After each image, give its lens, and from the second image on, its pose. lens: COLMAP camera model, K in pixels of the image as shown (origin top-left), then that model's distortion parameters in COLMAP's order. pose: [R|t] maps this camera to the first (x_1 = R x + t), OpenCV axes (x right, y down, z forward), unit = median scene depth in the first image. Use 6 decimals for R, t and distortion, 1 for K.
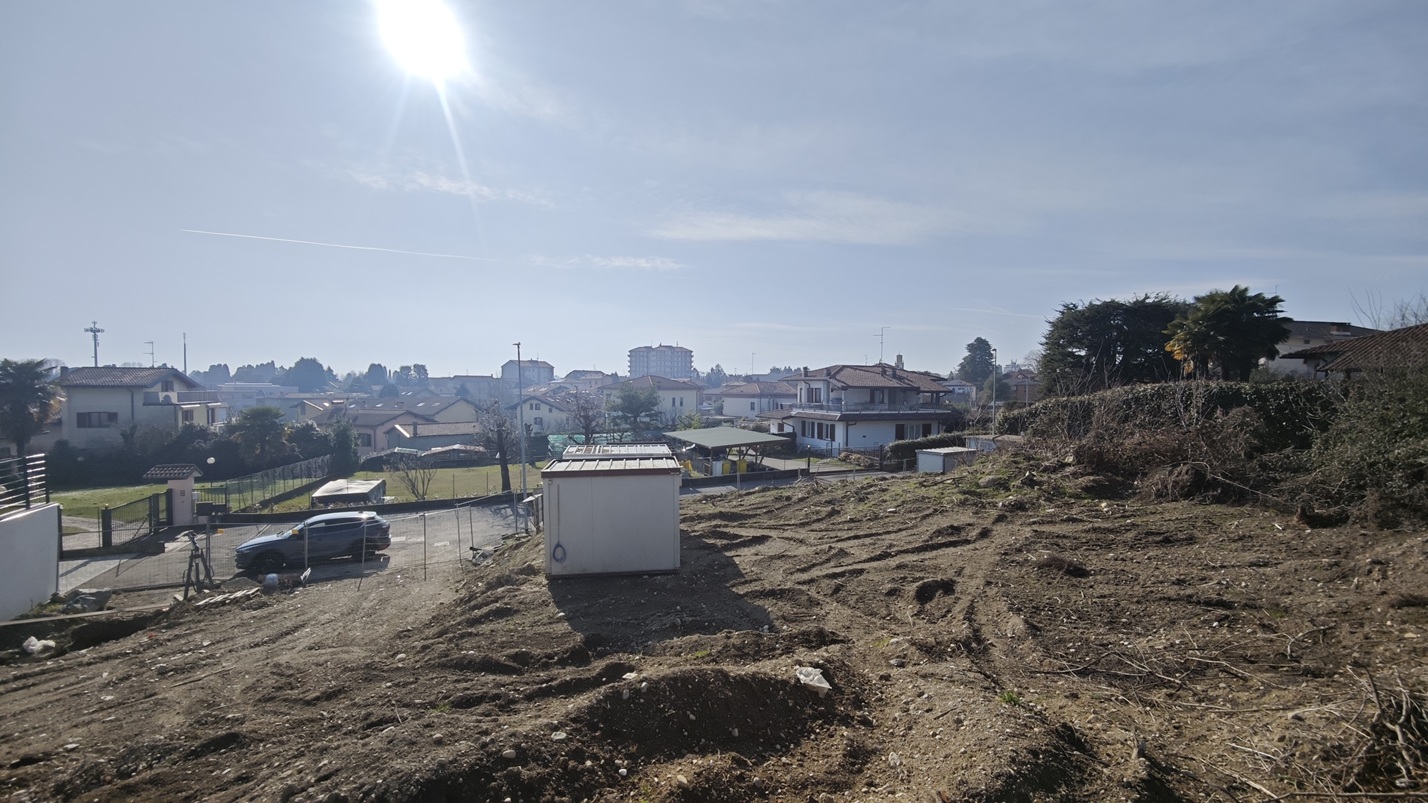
lens RADIAL K [[594.3, 0, 728.0], [0, 594.3, 387.8], [0, 0, 1]] dist [-0.009049, 0.005103]
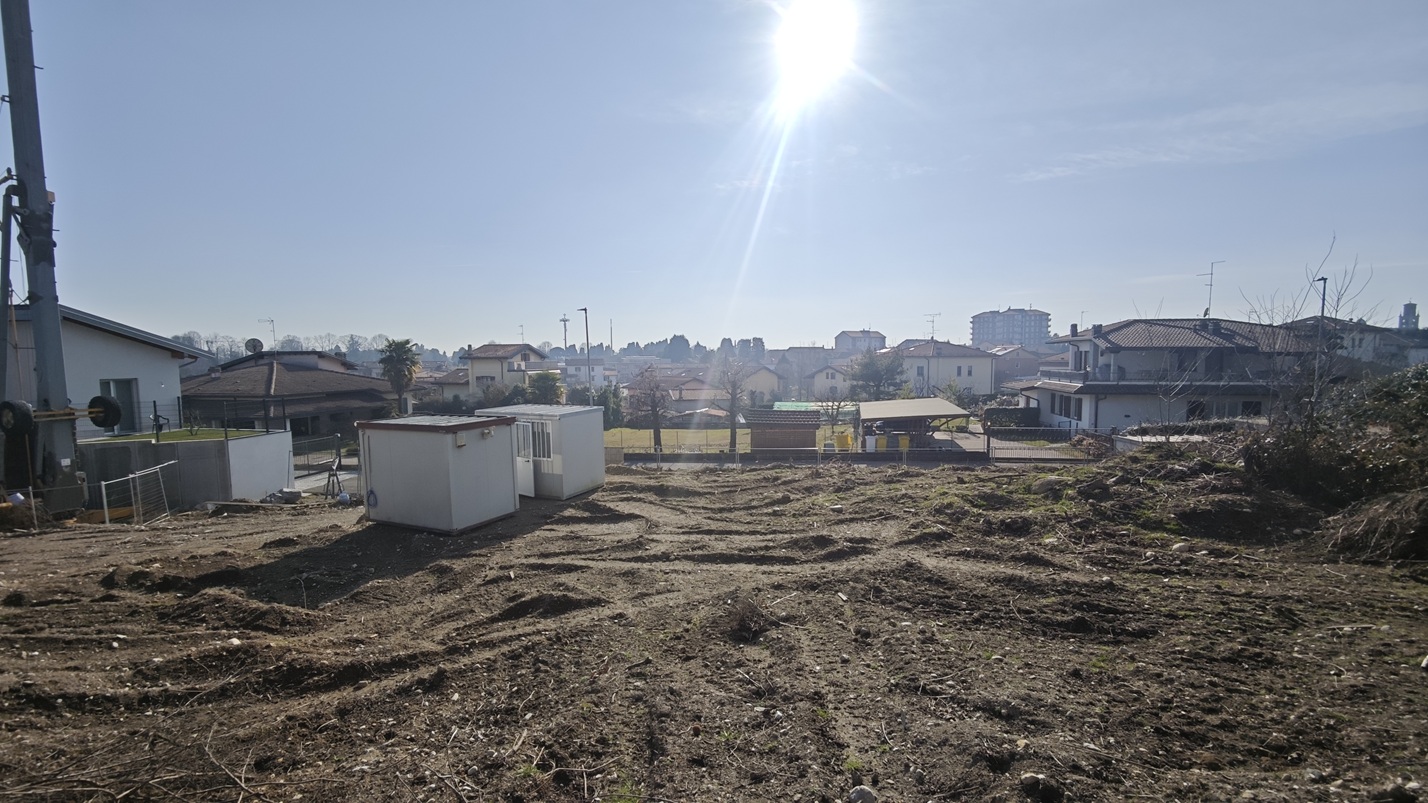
lens RADIAL K [[594.3, 0, 722.3], [0, 594.3, 414.5], [0, 0, 1]] dist [-0.009049, 0.005103]
pose [[0.834650, 0.042294, -0.549155, 0.192645], [0.009663, 0.995769, 0.091379, 0.008072], [0.550696, -0.081576, 0.830710, 0.110633]]
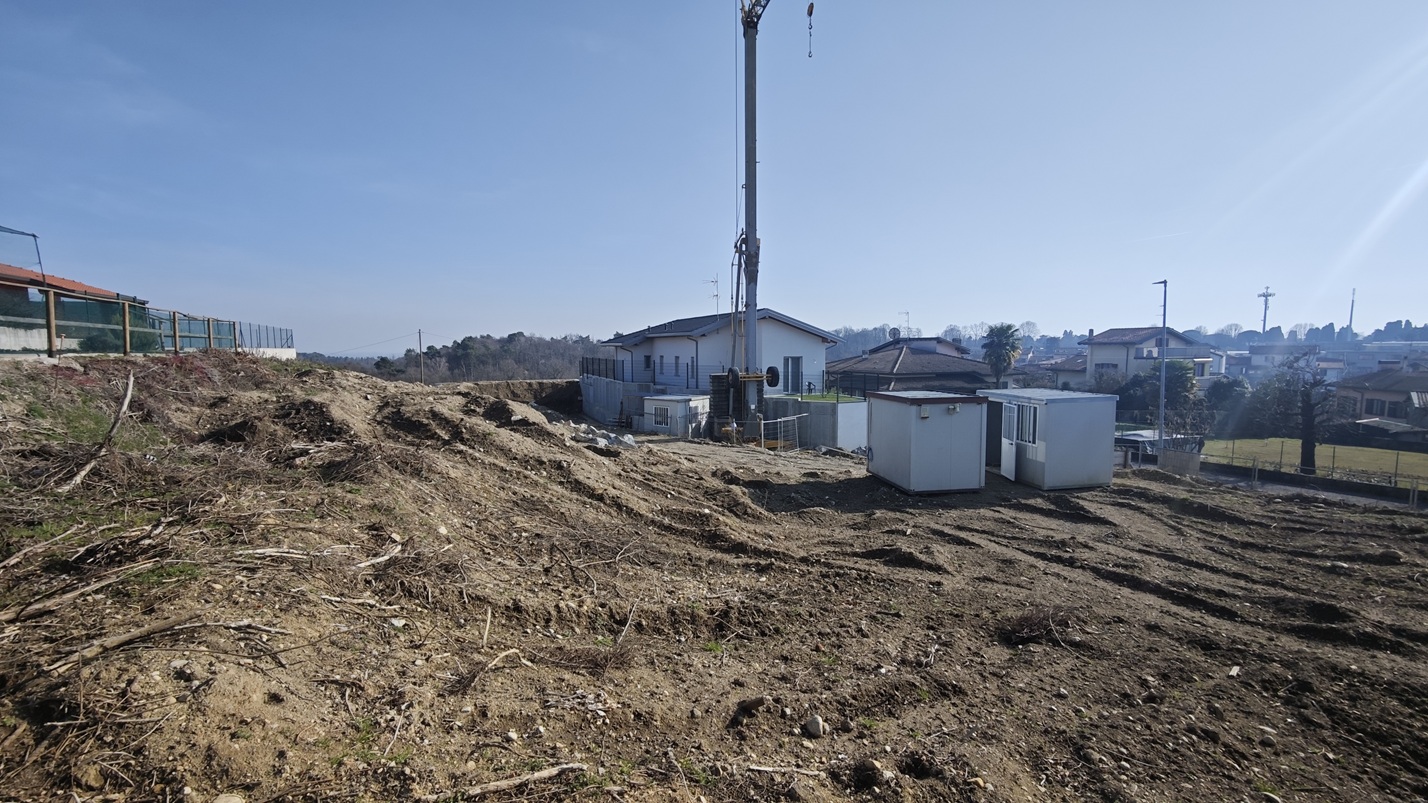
lens RADIAL K [[594.3, 0, 721.3], [0, 594.3, 416.4], [0, 0, 1]] dist [-0.009049, 0.005103]
pose [[-0.012220, 0.109230, -0.993941, 0.239318], [0.003613, 0.994014, 0.109193, 0.011393], [0.999919, -0.002256, -0.012541, 0.160503]]
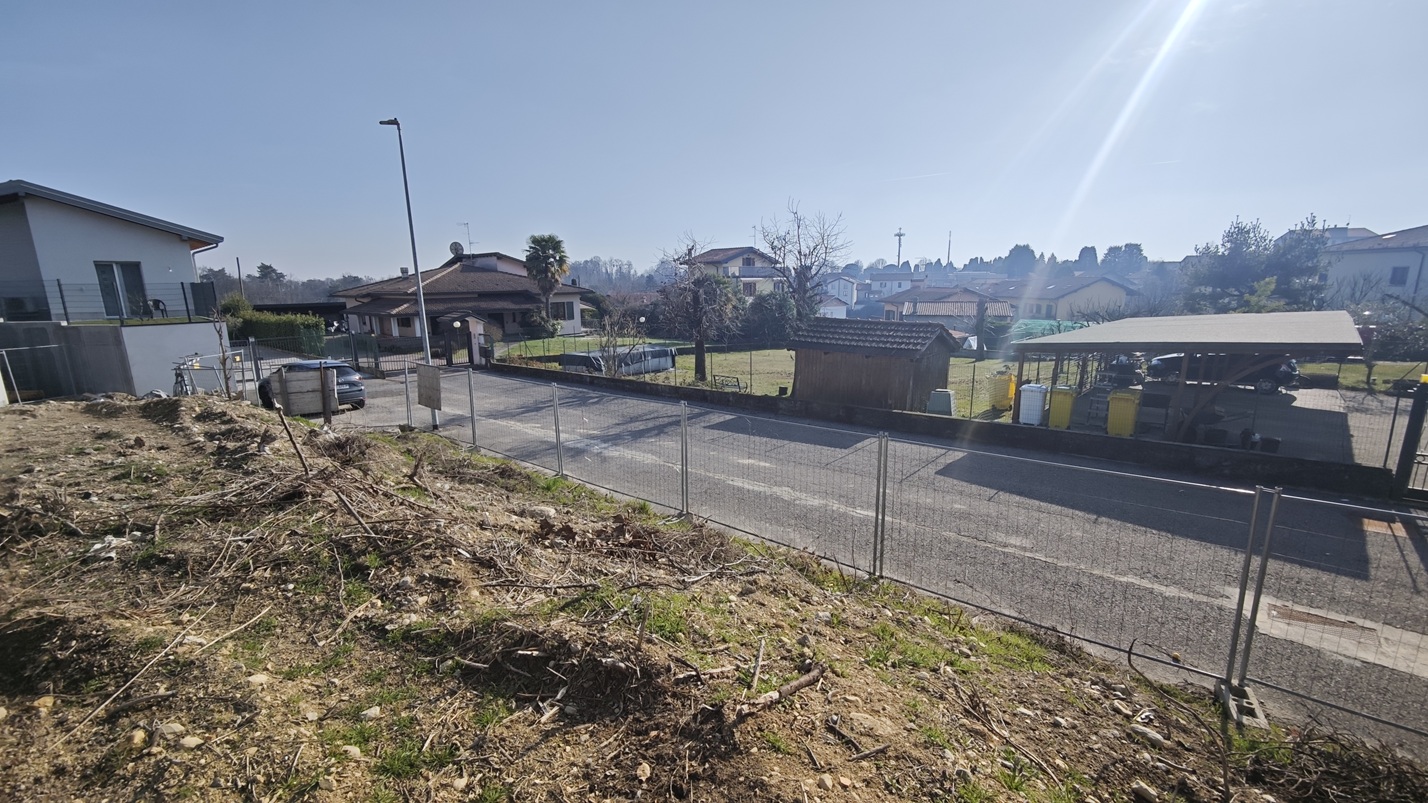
lens RADIAL K [[594.3, 0, 715.3], [0, 594.3, 412.8], [0, 0, 1]] dist [-0.009049, 0.005103]
pose [[0.405442, 0.187793, -0.894623, 0.167088], [0.014049, 0.977275, 0.211510, 0.040774], [0.914013, -0.098324, 0.393590, 0.454699]]
